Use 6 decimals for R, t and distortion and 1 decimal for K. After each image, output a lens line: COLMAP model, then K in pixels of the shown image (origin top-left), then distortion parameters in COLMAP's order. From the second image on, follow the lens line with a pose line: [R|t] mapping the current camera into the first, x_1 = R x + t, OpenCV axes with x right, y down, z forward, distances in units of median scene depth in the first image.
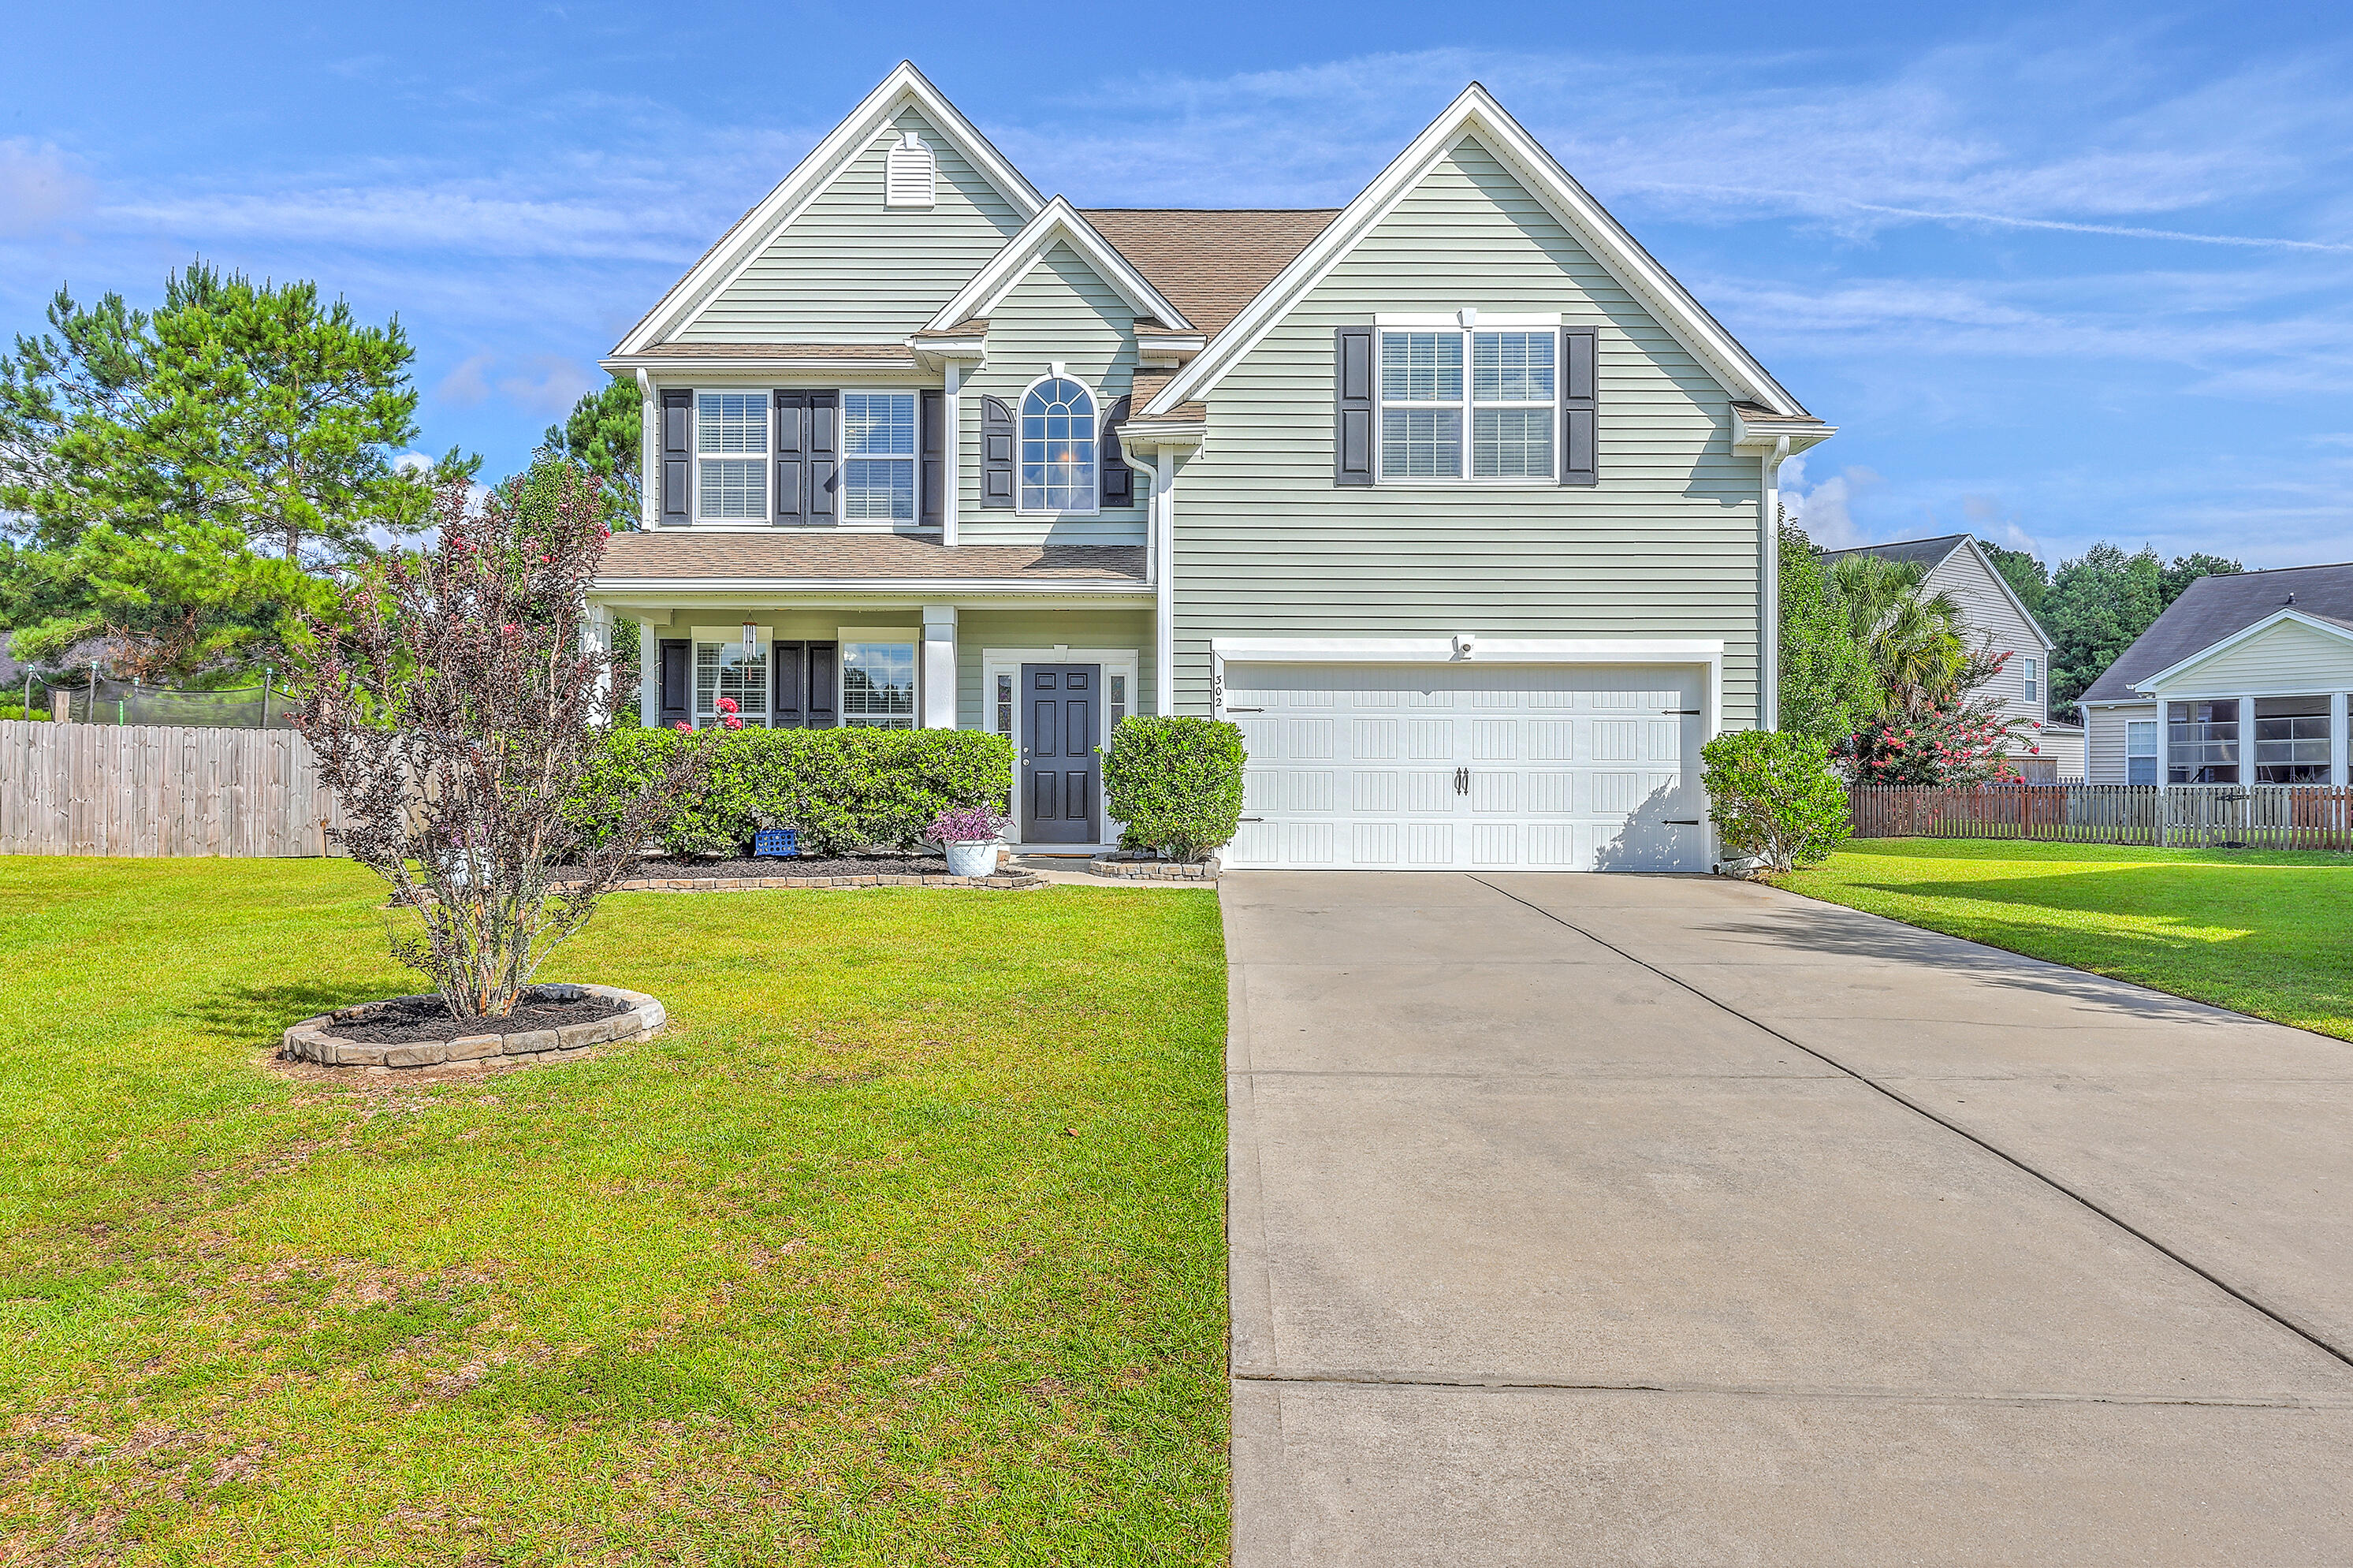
lens RADIAL K [[1632.1, 0, 1176.5], [0, 1632.1, 784.0], [0, 0, 1]] dist [0.003830, -0.003198]
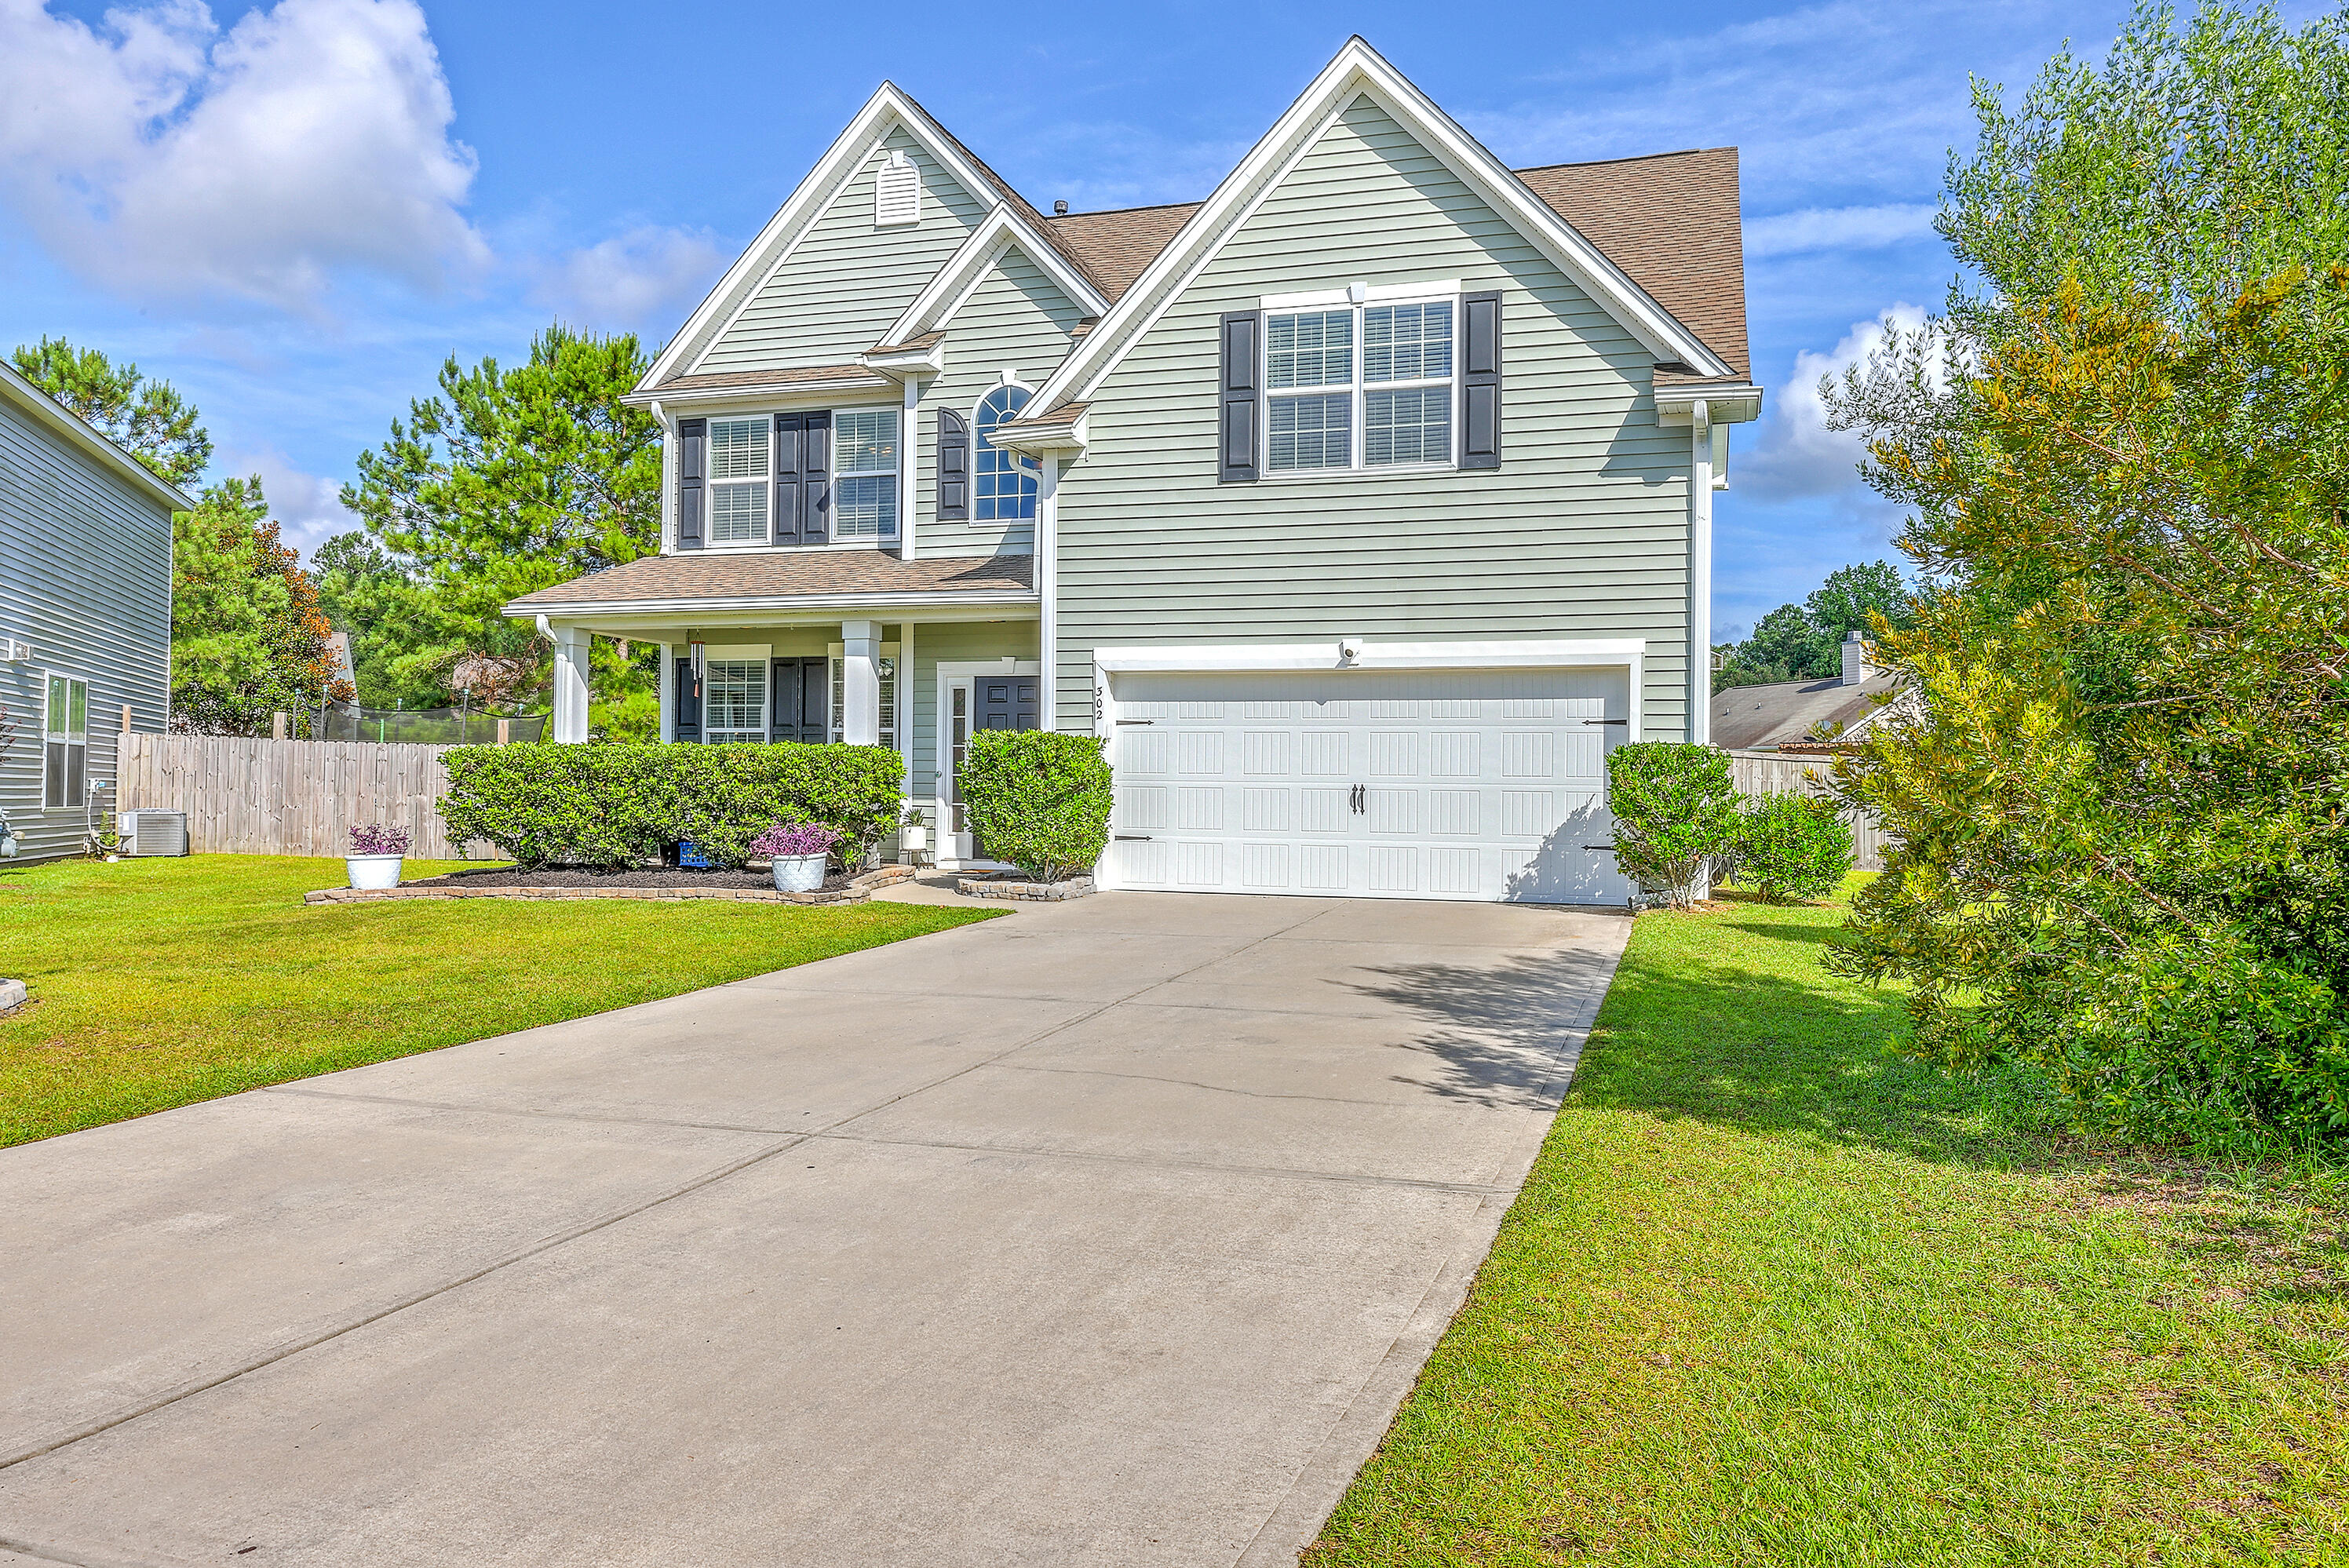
lens RADIAL K [[1679.0, 0, 1174.5], [0, 1679.0, 784.0], [0, 0, 1]] dist [0.004968, 0.001928]
pose [[0.955806, 0.004225, -0.293969, 0.321018], [-0.005997, 0.999969, -0.005124, -0.004312], [0.293938, 0.006660, 0.955801, 0.064726]]
